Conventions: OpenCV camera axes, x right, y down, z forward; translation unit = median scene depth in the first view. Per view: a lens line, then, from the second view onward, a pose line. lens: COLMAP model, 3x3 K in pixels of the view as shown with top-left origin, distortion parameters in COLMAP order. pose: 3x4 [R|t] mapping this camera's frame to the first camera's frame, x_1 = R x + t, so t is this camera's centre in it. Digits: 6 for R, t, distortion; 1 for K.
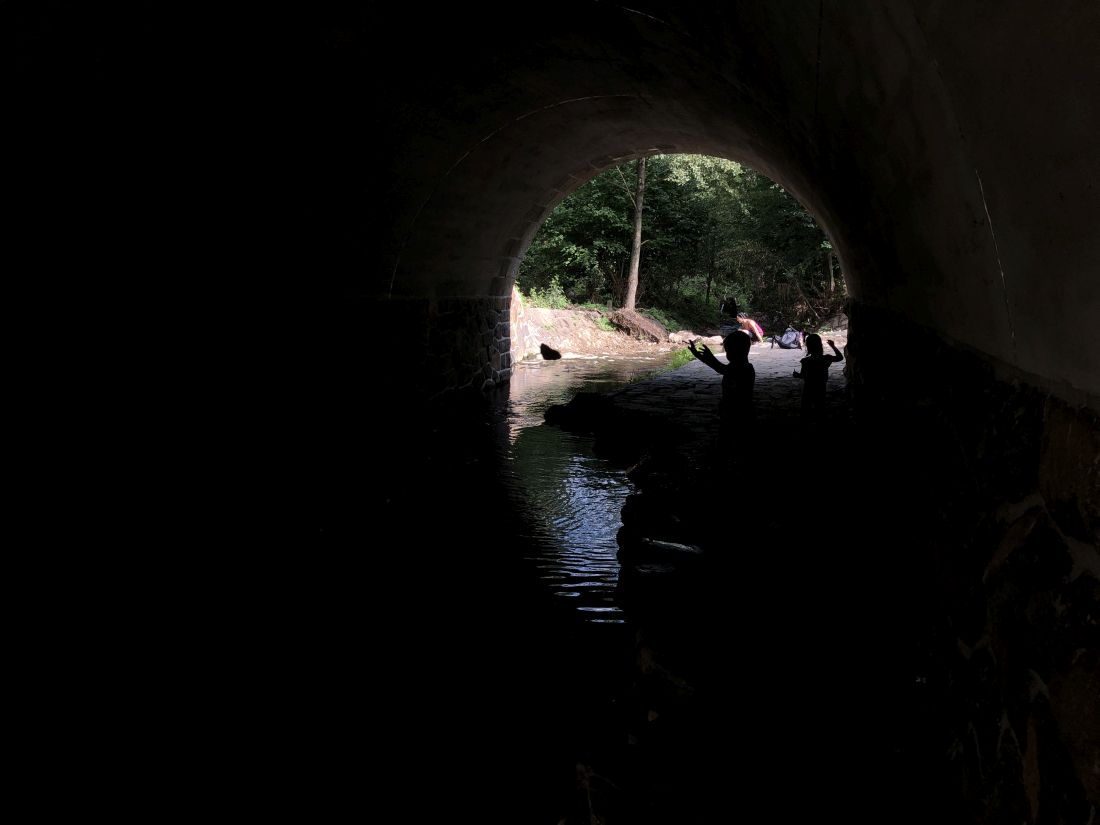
lens RADIAL K [[899.2, 0, 548.9], [0, 899.2, 412.6], [0, 0, 1]] dist [0.056234, -0.001650]
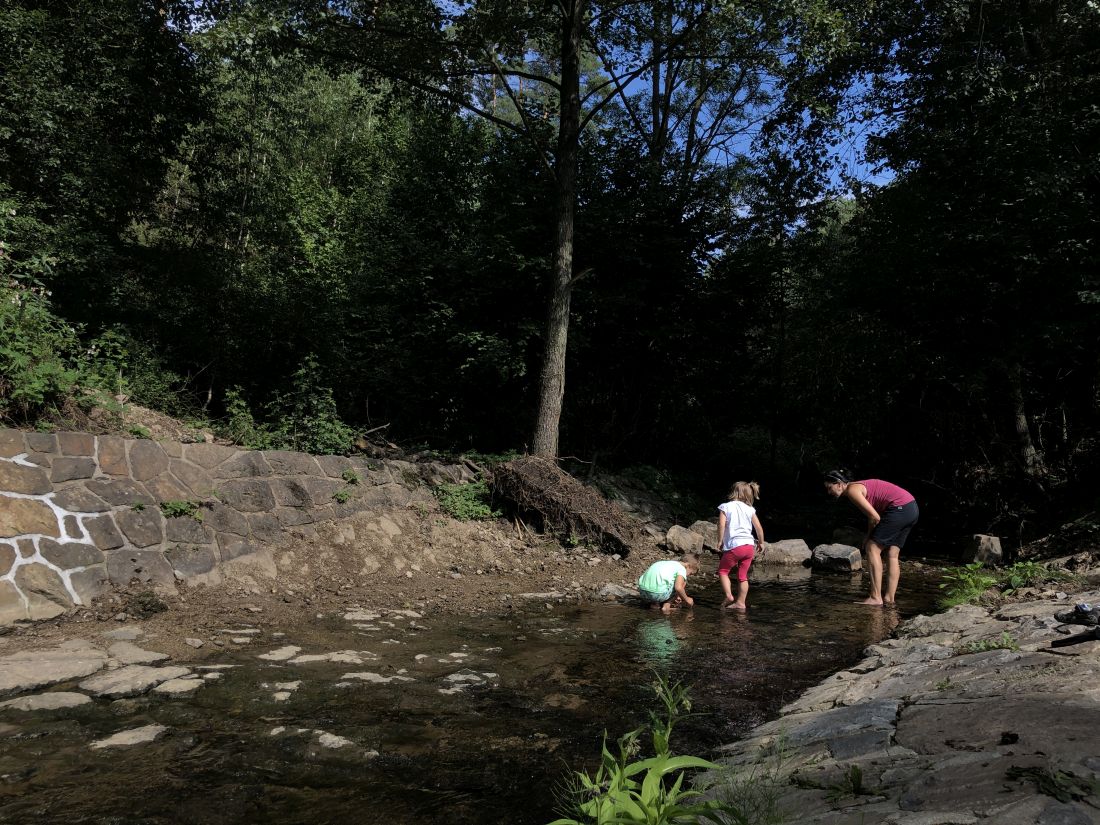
lens RADIAL K [[899.2, 0, 550.5], [0, 899.2, 410.7], [0, 0, 1]] dist [0.056234, -0.001650]
pose [[0.997207, 0.011671, -0.073769, 0.118650], [-0.025640, 0.981182, -0.191377, -0.065460], [0.070148, 0.192734, 0.978741, 0.646871]]
